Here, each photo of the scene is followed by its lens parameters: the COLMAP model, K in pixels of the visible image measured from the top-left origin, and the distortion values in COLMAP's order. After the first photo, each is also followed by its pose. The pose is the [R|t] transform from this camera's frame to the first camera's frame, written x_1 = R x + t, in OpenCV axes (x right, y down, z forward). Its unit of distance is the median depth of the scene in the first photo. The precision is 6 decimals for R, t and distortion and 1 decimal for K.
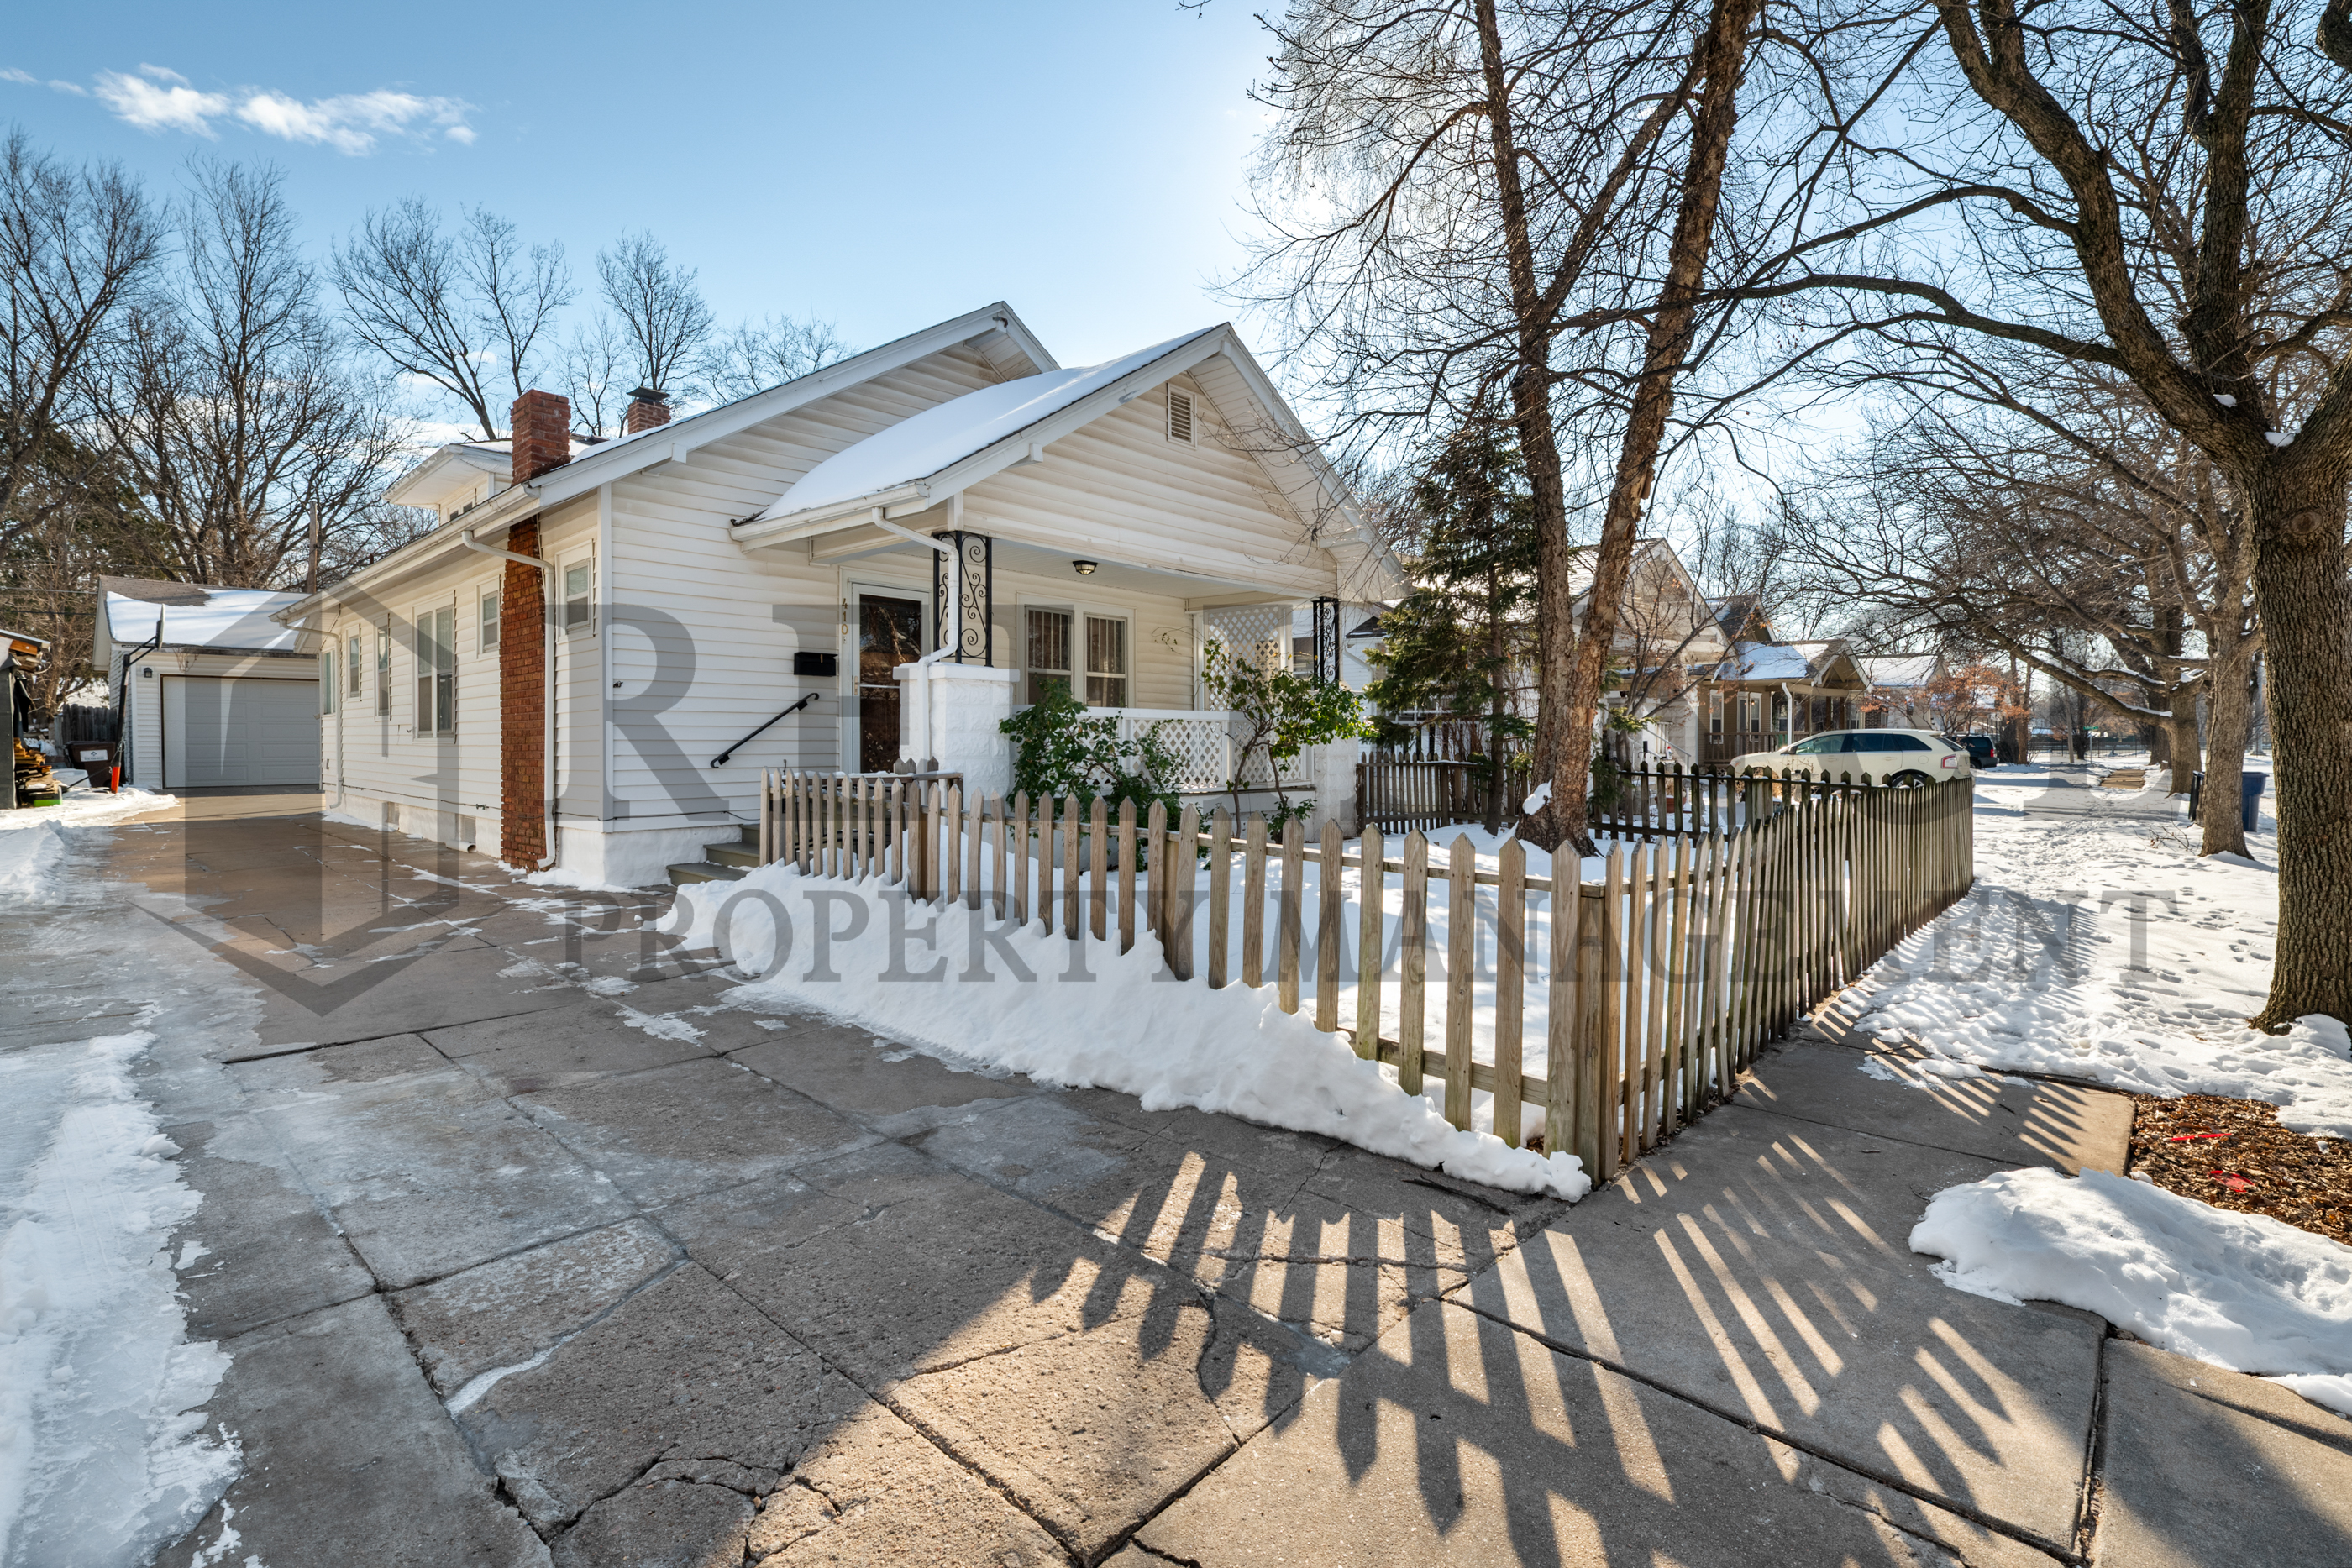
lens RADIAL K [[1081.4, 0, 1165.8], [0, 1081.4, 791.8], [0, 0, 1]] dist [0.014448, -0.000142]
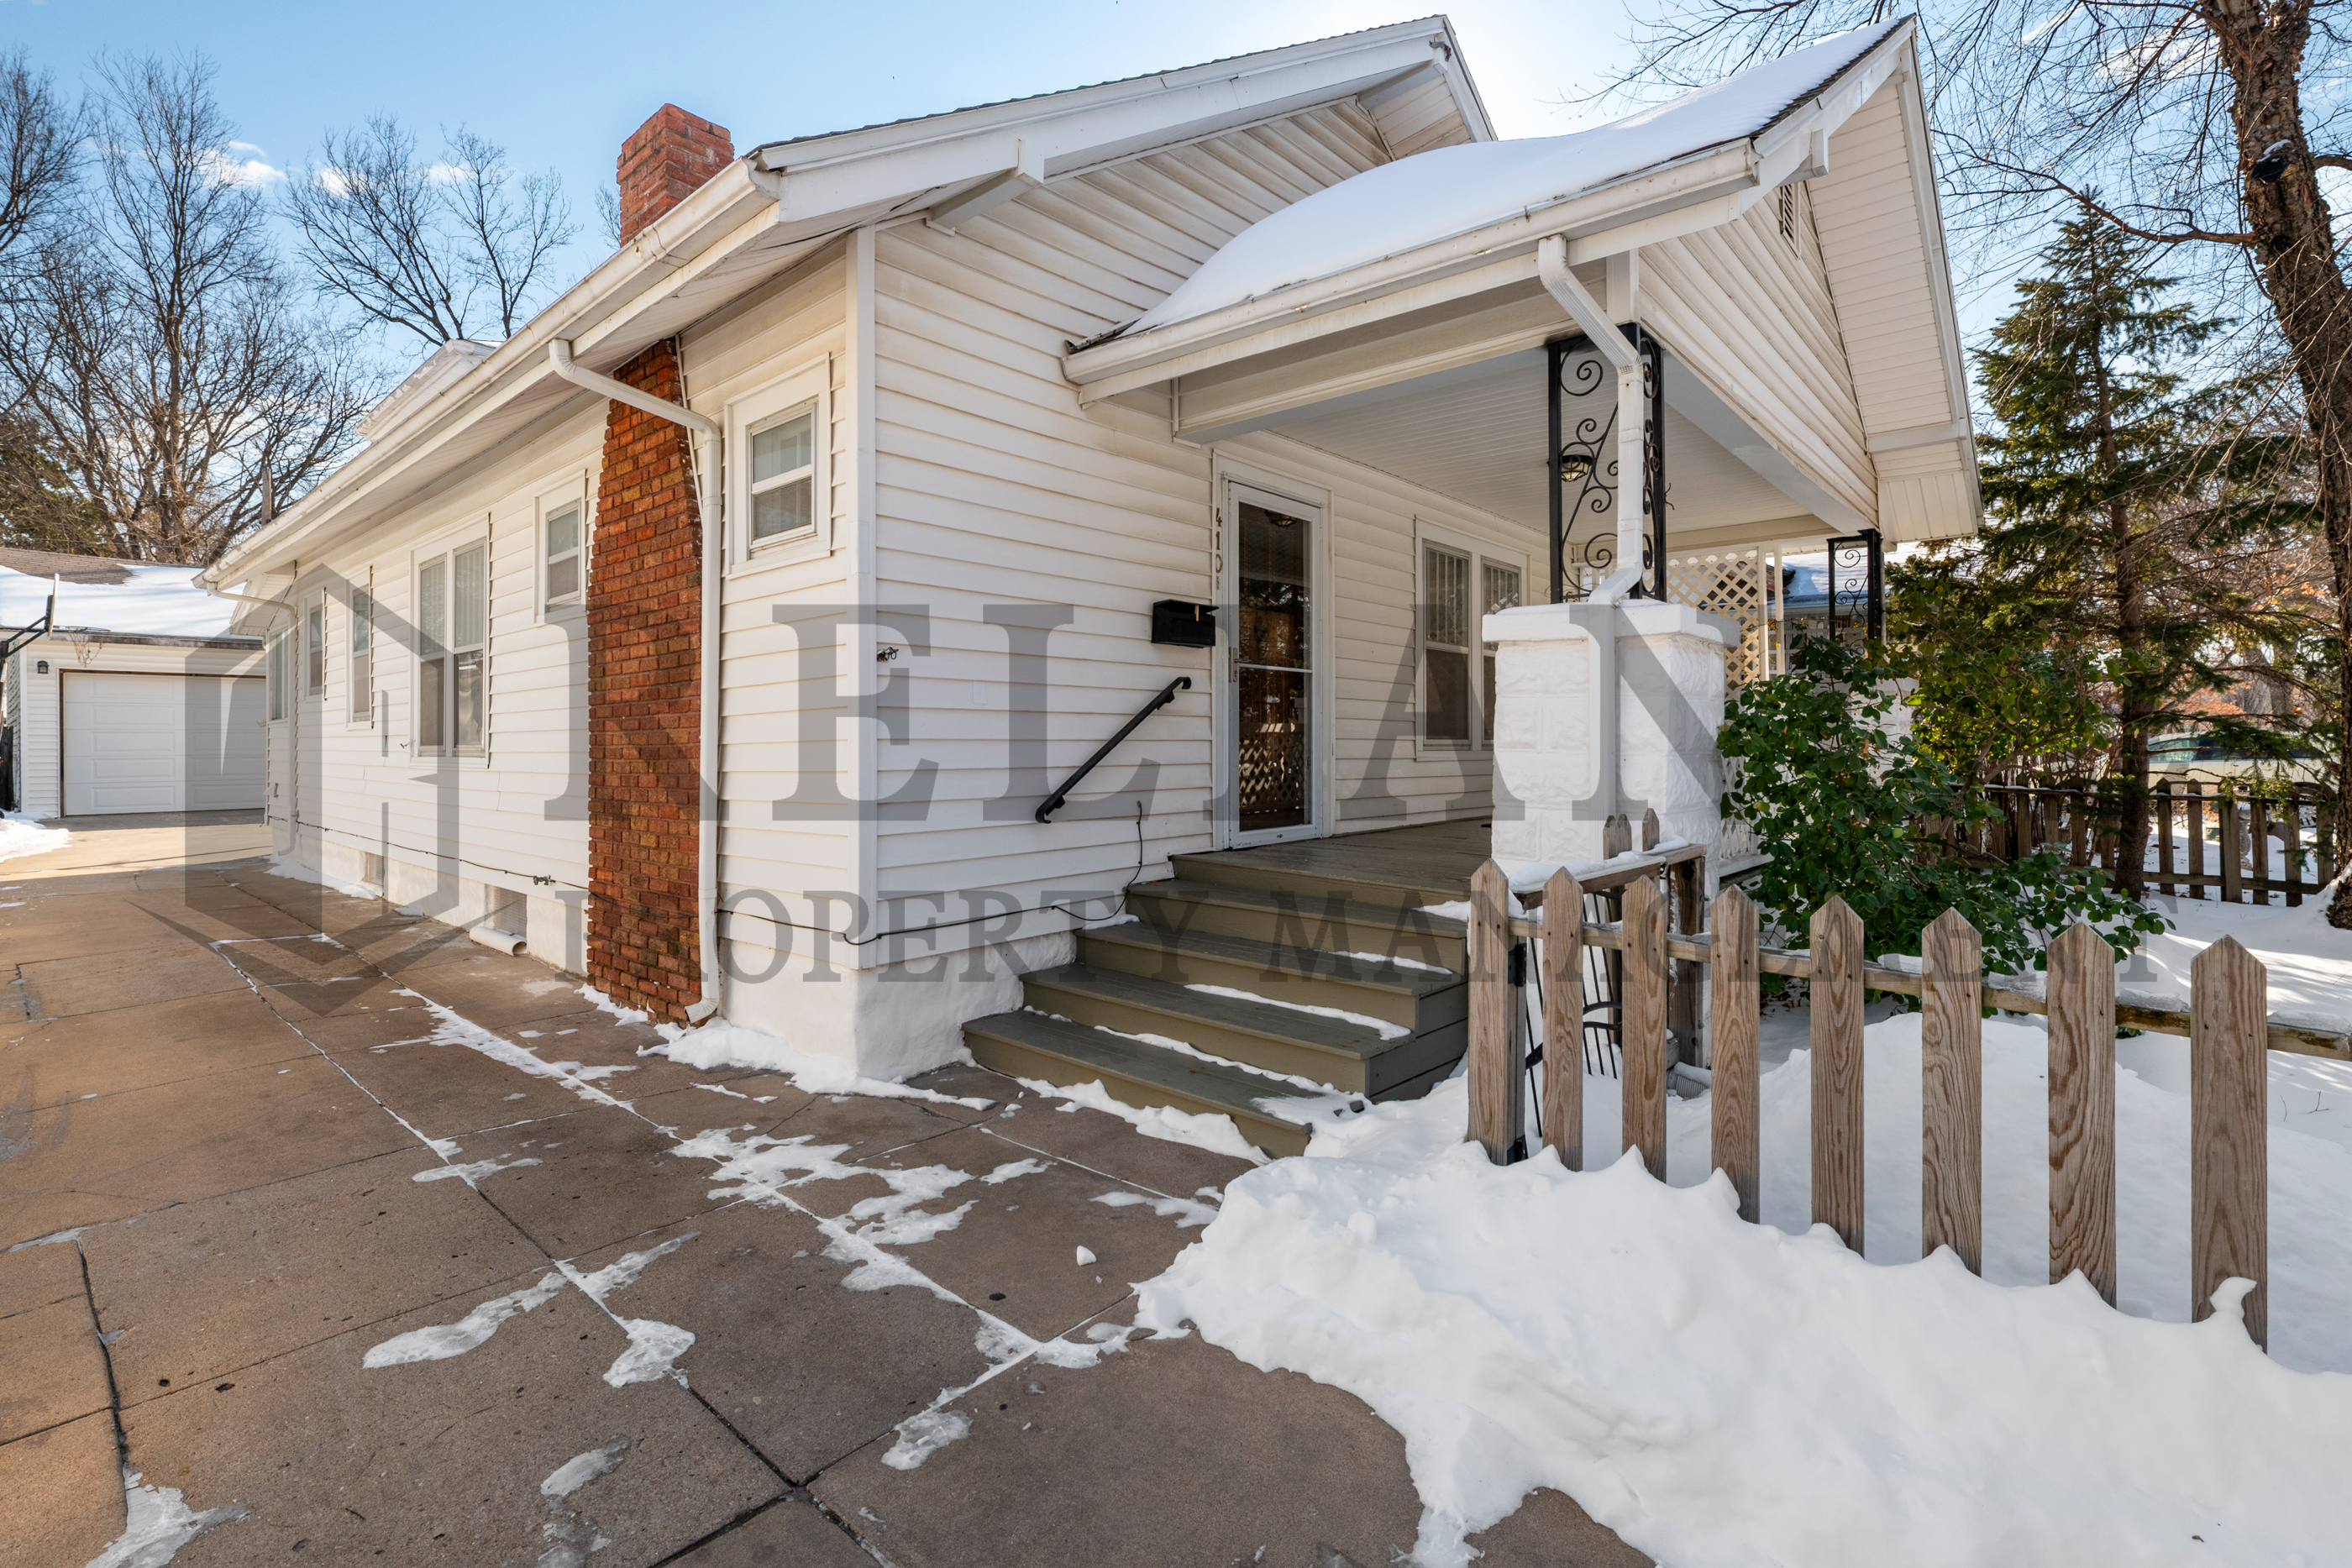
lens RADIAL K [[1011.5, 0, 1176.0], [0, 1011.5, 784.0], [0, 0, 1]] dist [0.000503, 0.000318]
pose [[0.998064, -0.011771, 0.061064, -0.143668], [0.011628, 0.999929, 0.002692, -0.015422], [-0.061091, -0.001977, 0.998130, 0.196031]]
